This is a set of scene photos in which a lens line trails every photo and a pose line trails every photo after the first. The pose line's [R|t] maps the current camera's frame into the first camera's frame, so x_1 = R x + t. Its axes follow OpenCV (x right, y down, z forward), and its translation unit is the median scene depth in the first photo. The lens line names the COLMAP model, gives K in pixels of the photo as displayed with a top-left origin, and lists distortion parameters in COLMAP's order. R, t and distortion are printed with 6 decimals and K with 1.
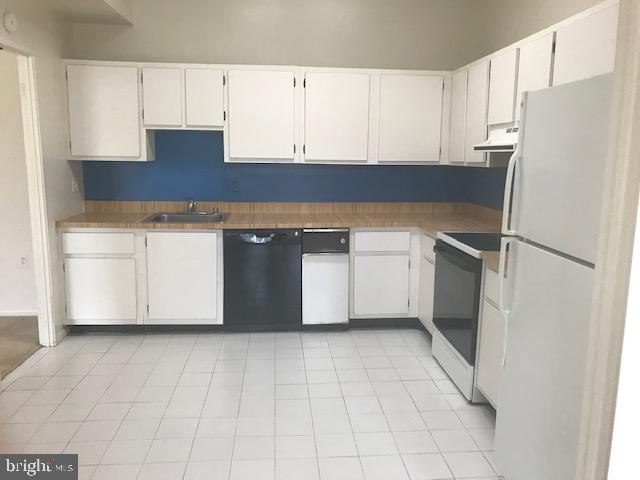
lens RADIAL K [[530.9, 0, 321.8], [0, 530.9, 237.6], [0, 0, 1]] dist [0.012917, -0.001043]
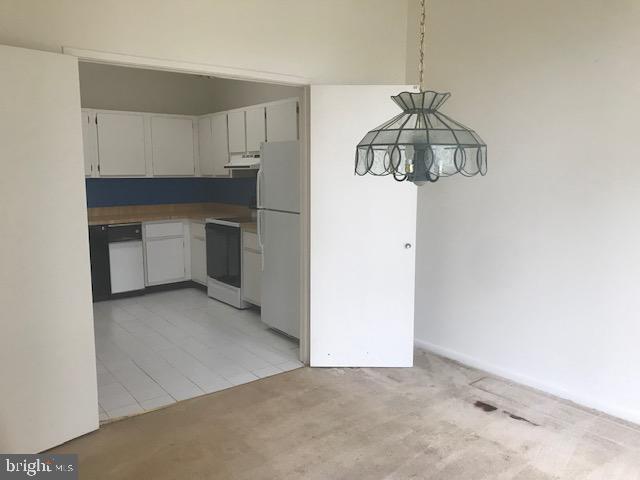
lens RADIAL K [[530.9, 0, 319.7], [0, 530.9, 239.6], [0, 0, 1]] dist [0.012917, -0.001043]
pose [[0.847974, -0.083271, 0.523456, -0.296500], [0.092610, 0.995667, 0.008367, 0.061840], [-0.521885, 0.041382, 0.852012, -0.482650]]
